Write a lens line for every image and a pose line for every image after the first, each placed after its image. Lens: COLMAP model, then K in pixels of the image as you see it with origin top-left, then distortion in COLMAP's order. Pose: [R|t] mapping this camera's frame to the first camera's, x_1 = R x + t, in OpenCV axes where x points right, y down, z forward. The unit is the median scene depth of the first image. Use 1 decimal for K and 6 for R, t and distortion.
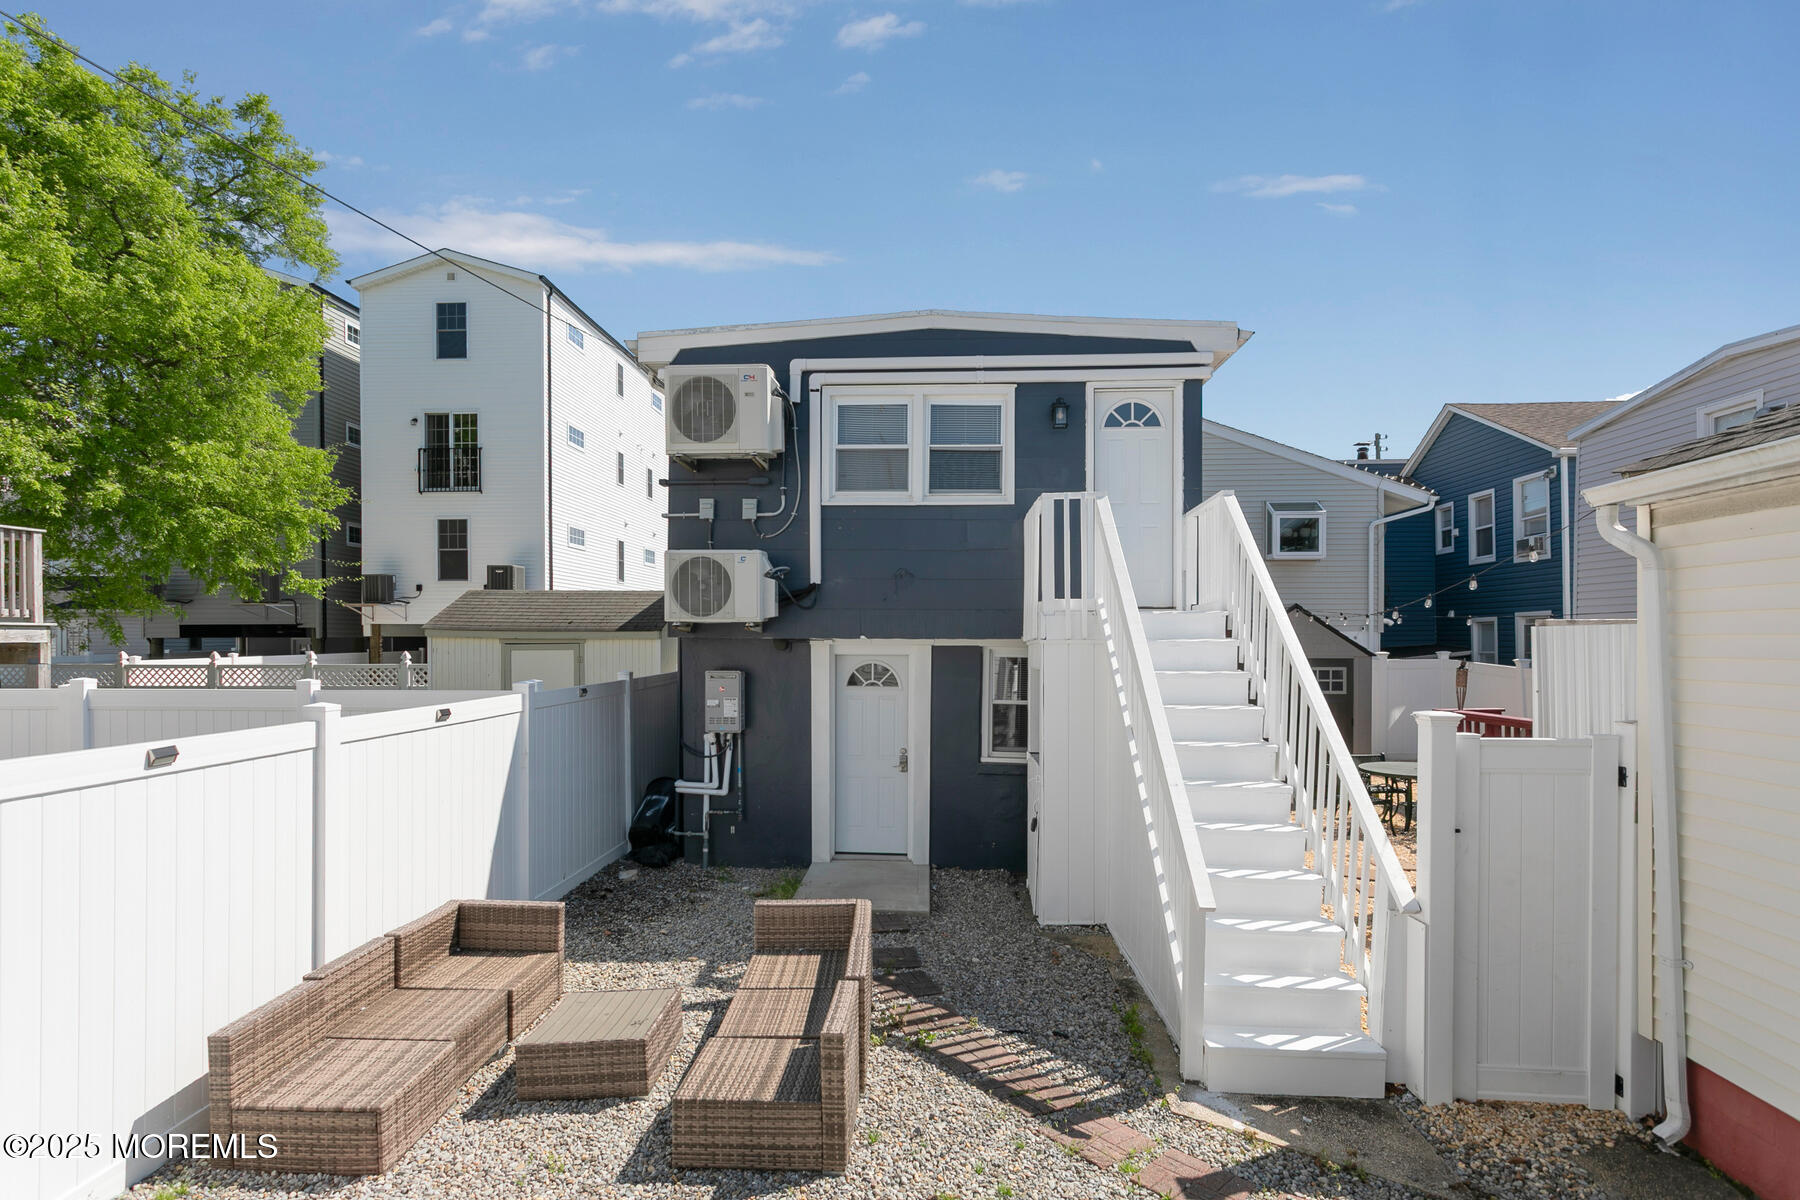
lens RADIAL K [[942.3, 0, 900.1], [0, 942.3, 660.8], [0, 0, 1]] dist [-0.003885, -0.000622]
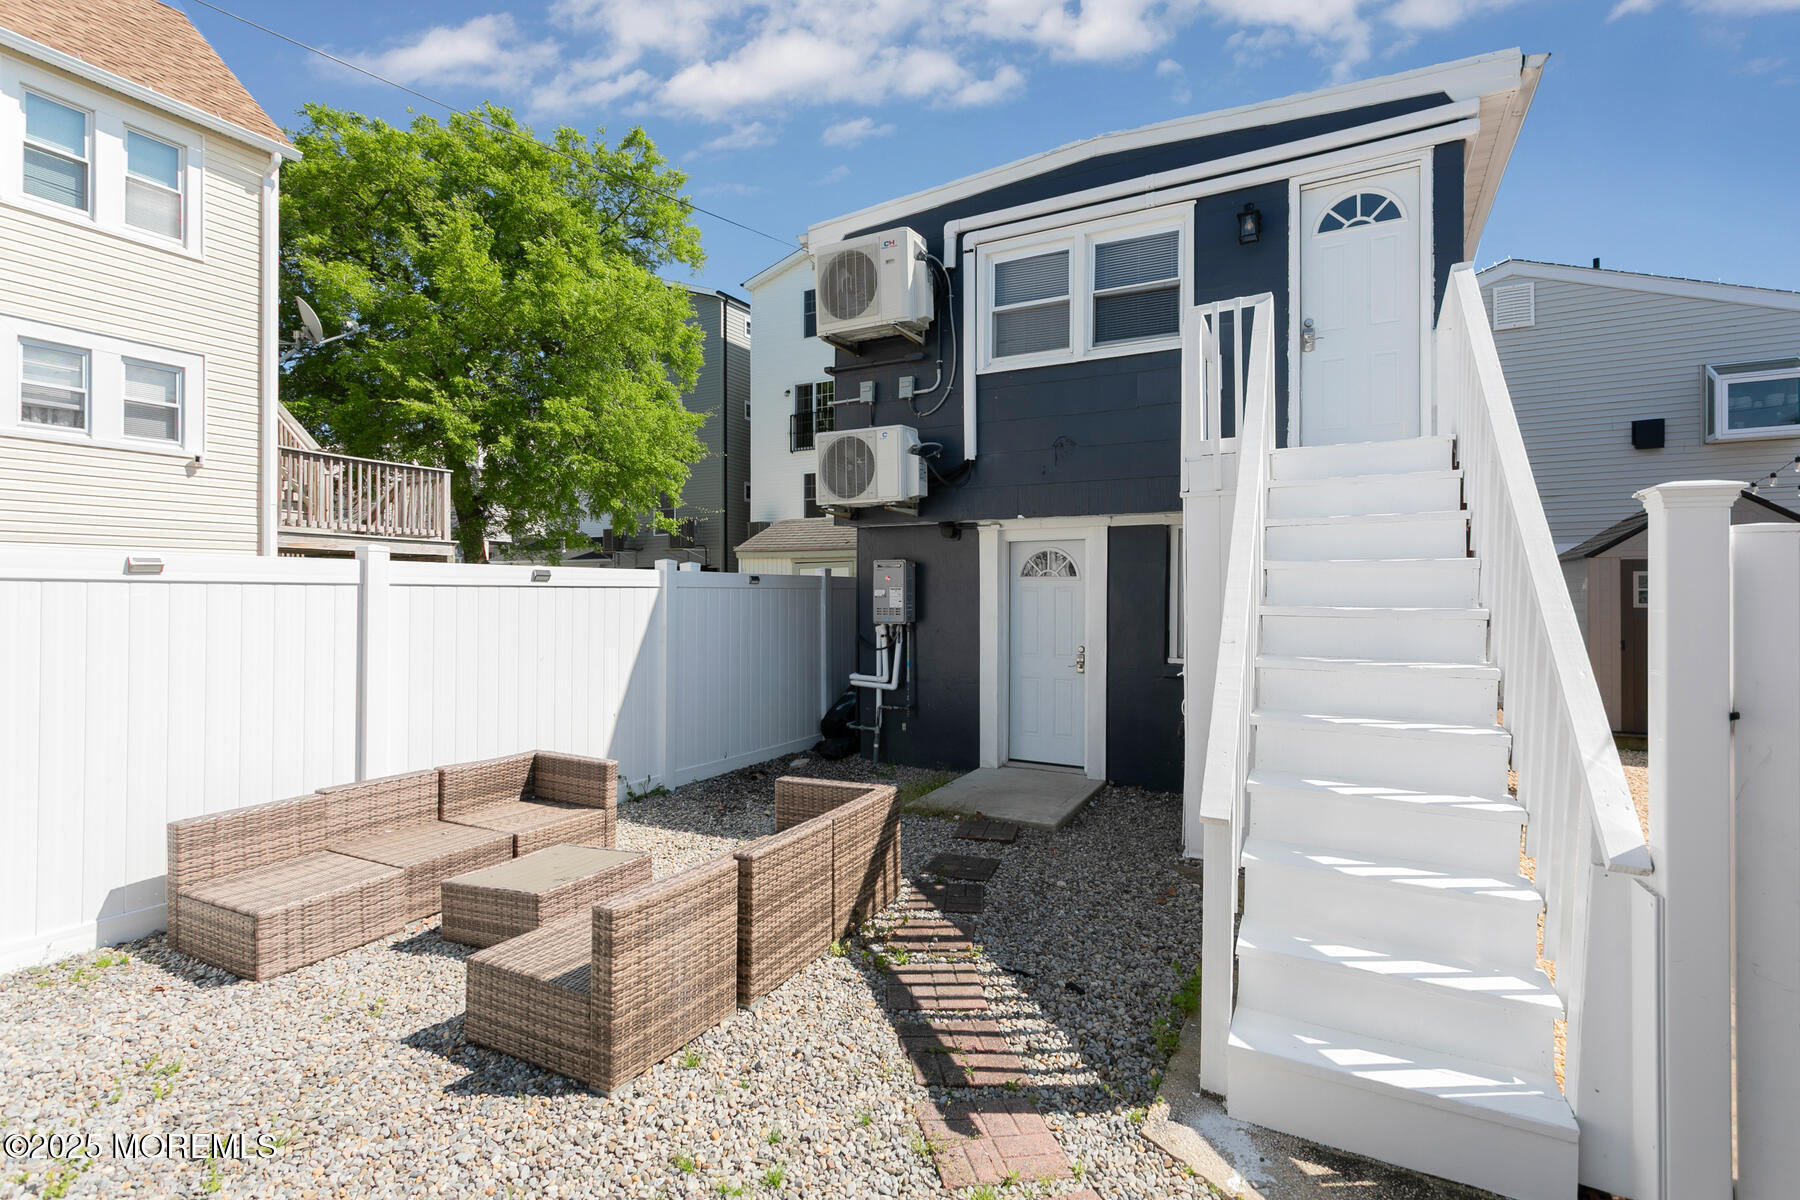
lens RADIAL K [[861.5, 0, 900.0], [0, 861.5, 600.0], [0, 0, 1]] dist [0.002450, 0.000382]
pose [[0.901978, -0.000411, -0.431782, 0.214709], [-0.008911, 0.999769, -0.019567, 0.072477], [0.431690, 0.021497, 0.901766, 0.216734]]
